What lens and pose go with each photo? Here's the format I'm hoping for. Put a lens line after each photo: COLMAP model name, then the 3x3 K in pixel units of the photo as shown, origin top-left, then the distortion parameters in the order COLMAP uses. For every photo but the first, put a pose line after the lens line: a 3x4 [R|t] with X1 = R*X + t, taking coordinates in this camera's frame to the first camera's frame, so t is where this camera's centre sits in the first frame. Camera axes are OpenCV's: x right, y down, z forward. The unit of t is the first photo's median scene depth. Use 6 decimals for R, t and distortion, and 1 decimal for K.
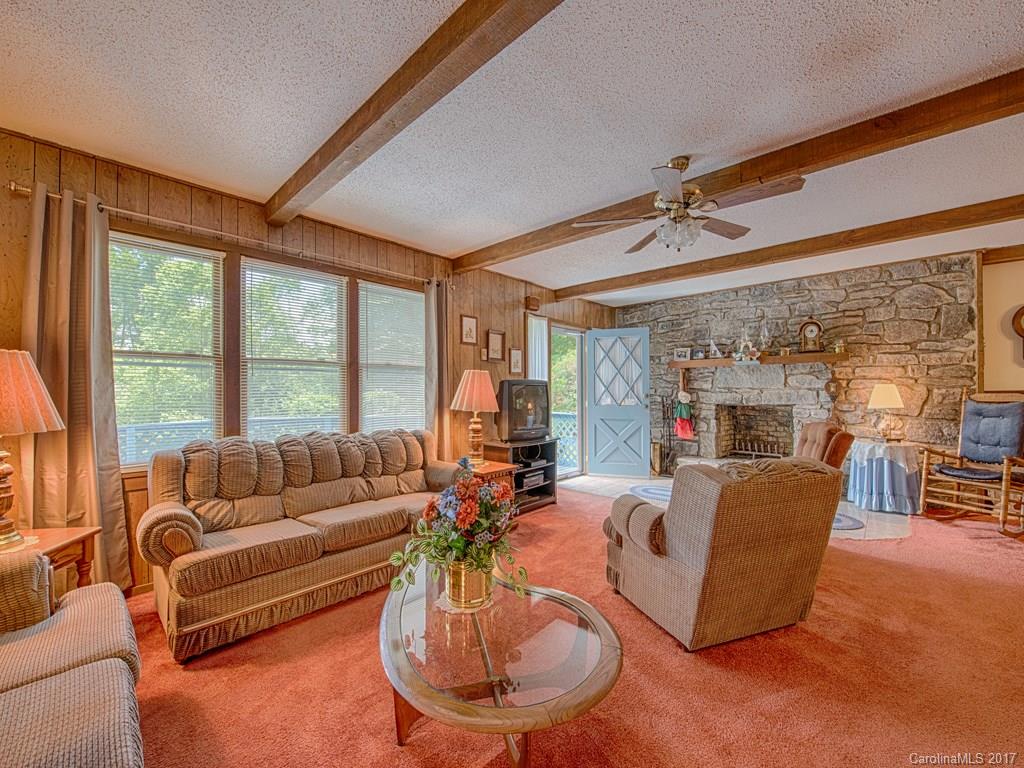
lens RADIAL K [[412.7, 0, 527.4], [0, 412.7, 390.9], [0, 0, 1]] dist [-0.017334, -0.002153]
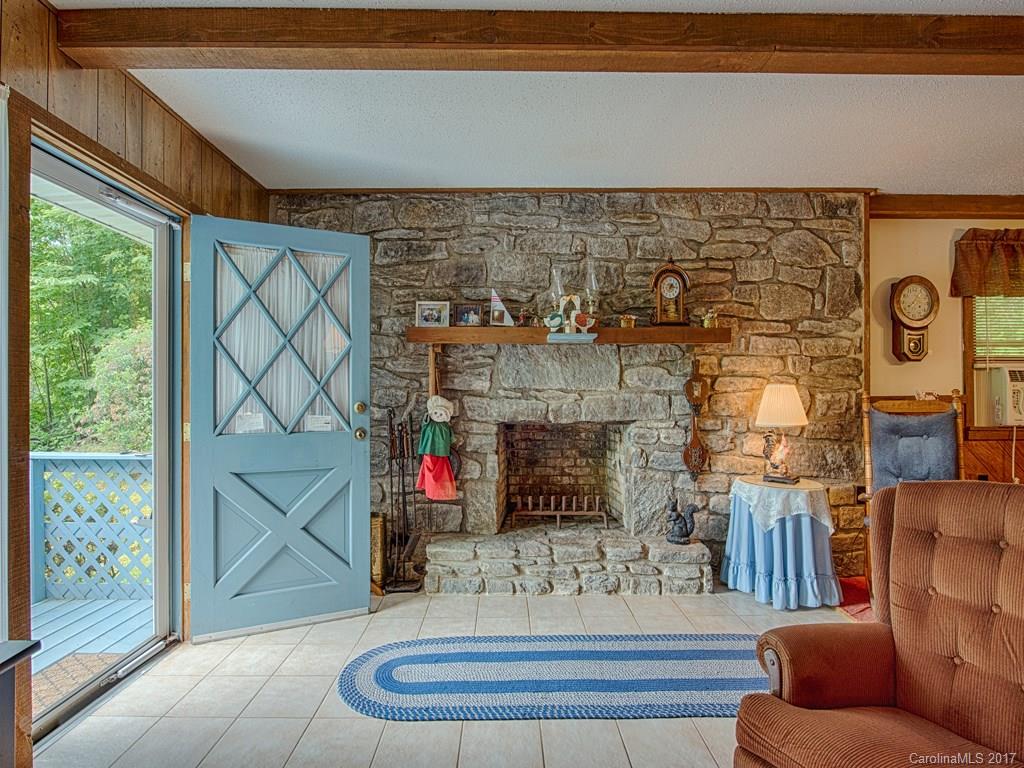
lens RADIAL K [[468.1, 0, 480.9], [0, 468.1, 395.9], [0, 0, 1]] dist [-0.007589, -0.000628]
pose [[0.751688, 0.004498, 0.659503, 0.102017], [-0.003585, 0.999990, -0.002734, 0.003251], [-0.659509, -0.000309, 0.751697, 0.782570]]
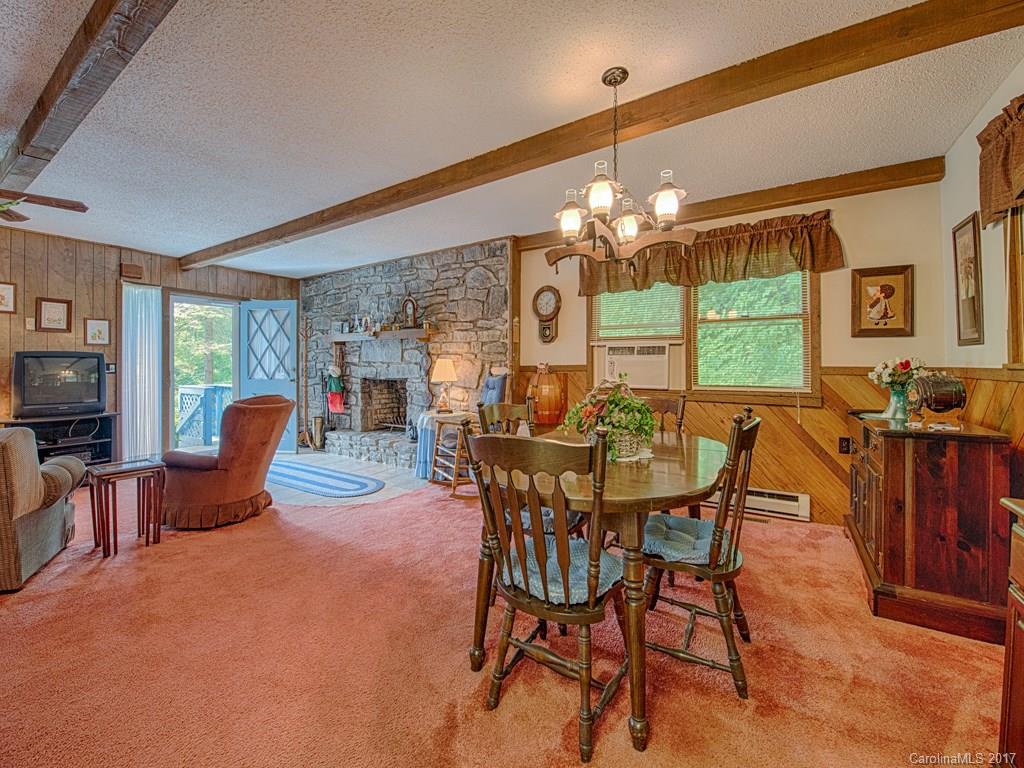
lens RADIAL K [[412.7, 0, 564.7], [0, 412.7, 369.8], [0, 0, 1]] dist [-0.017334, -0.002153]
pose [[0.979015, 0.003830, 0.203750, 0.973320], [-0.005578, 0.999952, 0.008002, 0.001569], [-0.203710, -0.008971, 0.978990, -0.124503]]
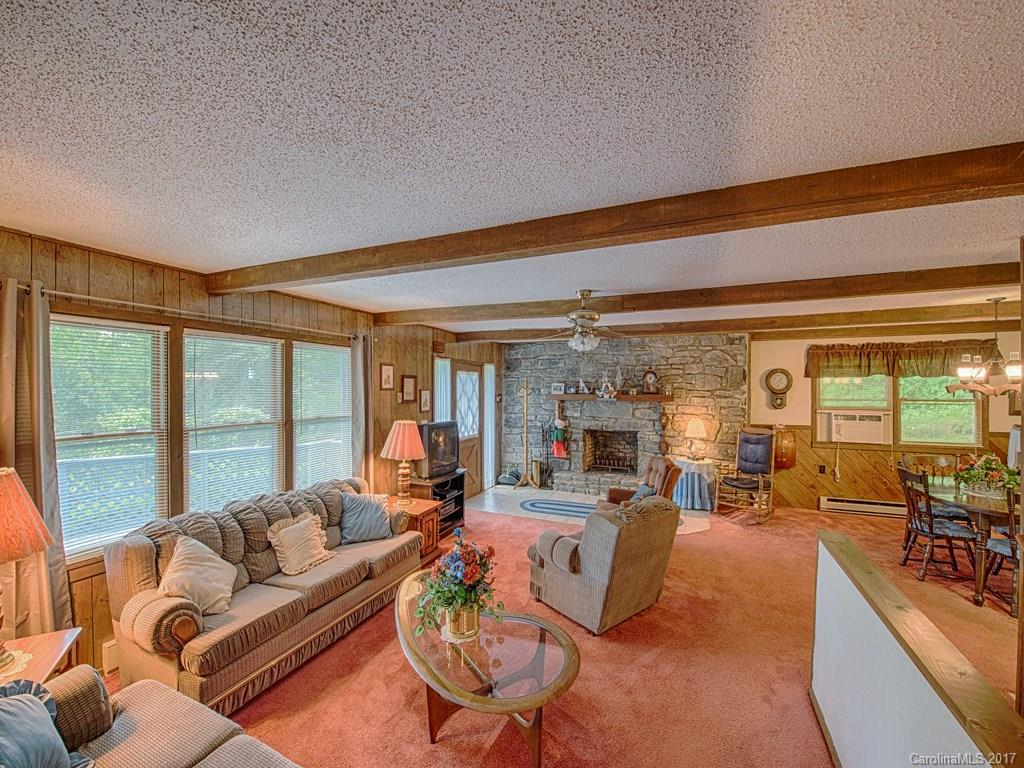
lens RADIAL K [[412.7, 0, 523.9], [0, 412.7, 389.1], [0, 0, 1]] dist [-0.017334, -0.002153]
pose [[0.940921, 0.001660, 0.338621, -0.179289], [-0.007598, 0.999840, 0.016211, -0.143040], [-0.338540, -0.017827, 0.940783, -0.154459]]
